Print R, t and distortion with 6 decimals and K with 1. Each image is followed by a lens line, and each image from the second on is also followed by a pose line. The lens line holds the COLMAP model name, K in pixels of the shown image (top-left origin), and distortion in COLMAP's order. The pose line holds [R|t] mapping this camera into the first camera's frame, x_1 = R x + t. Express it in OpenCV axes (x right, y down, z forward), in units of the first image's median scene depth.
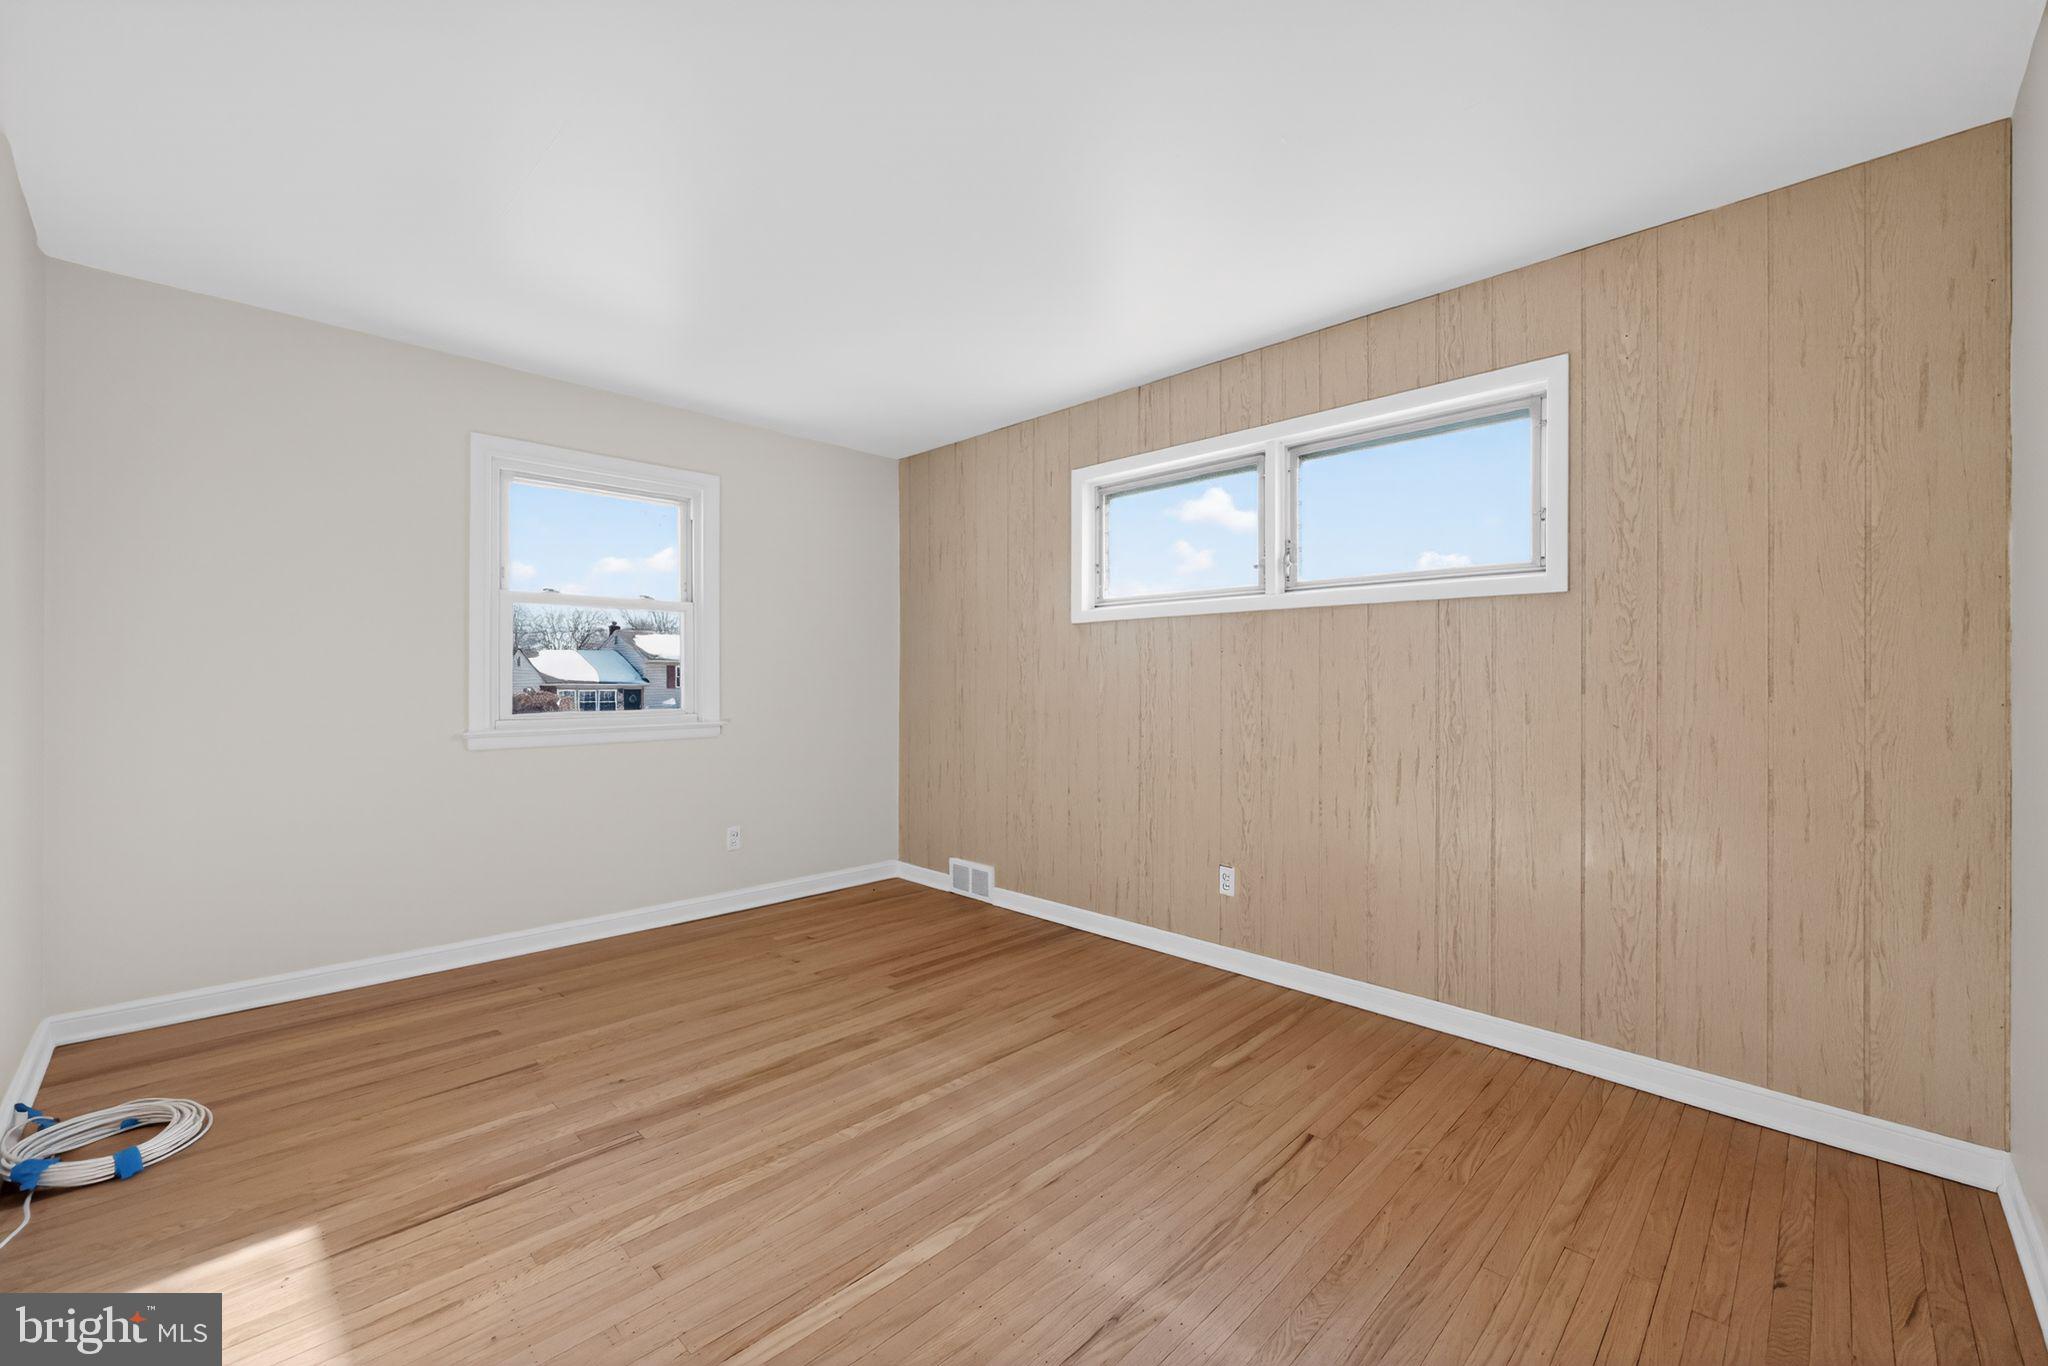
lens RADIAL K [[821.7, 0, 1016.4], [0, 821.7, 690.0], [0, 0, 1]] dist [0.001804, 0.000334]
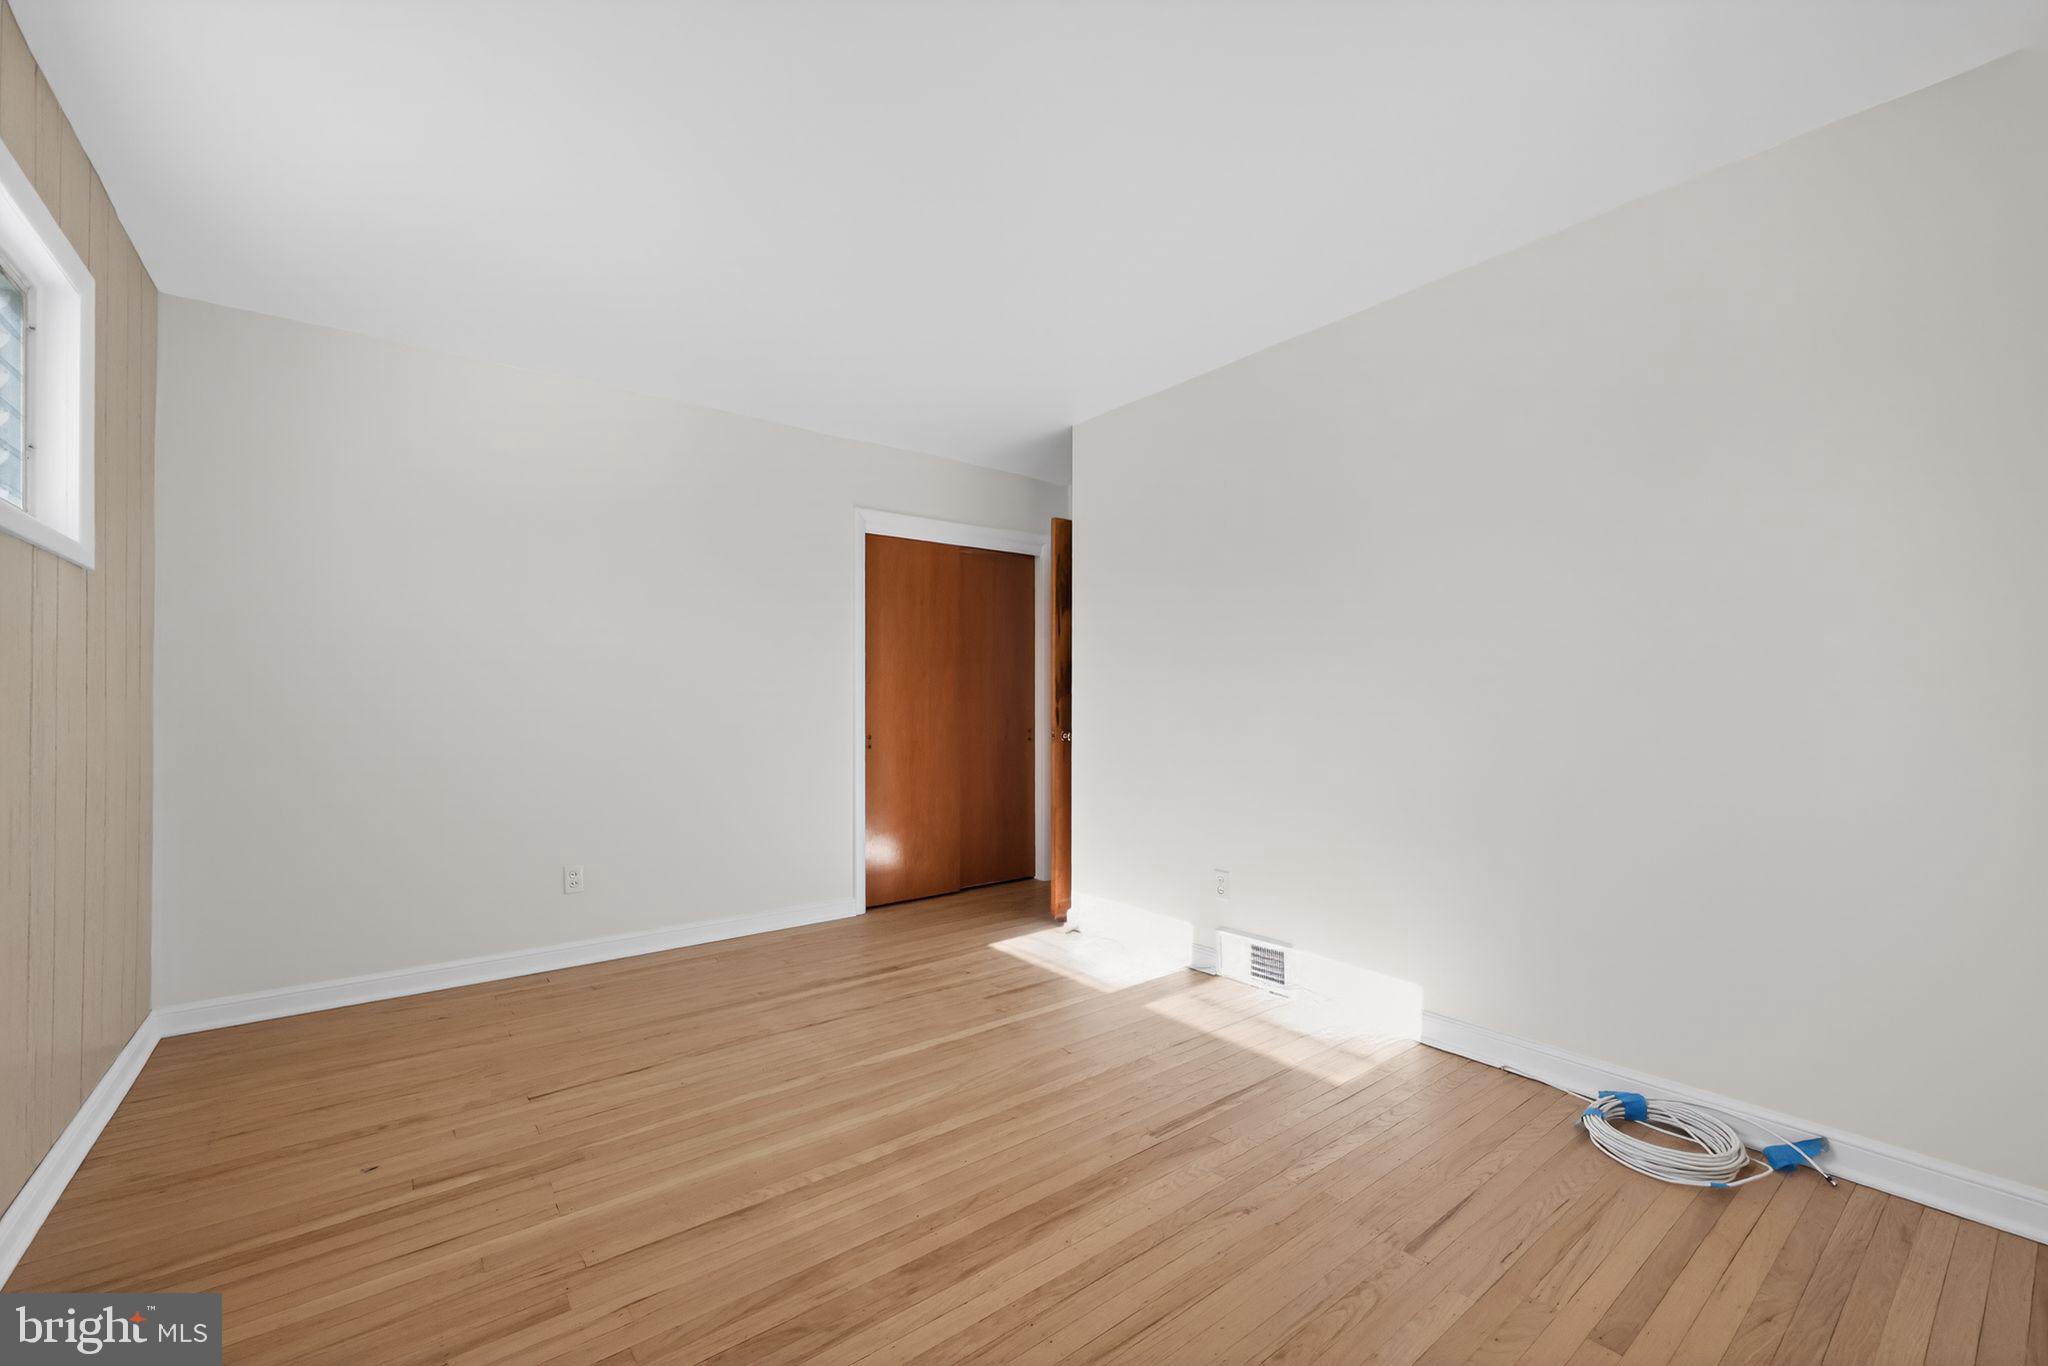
lens RADIAL K [[821.7, 0, 1016.4], [0, 821.7, 690.0], [0, 0, 1]] dist [0.001804, 0.000334]
pose [[-0.992317, -0.001665, 0.123712, -0.386660], [-0.001669, 0.999999, 0.000070, -0.000435], [-0.123712, -0.000137, -0.992318, 1.883076]]
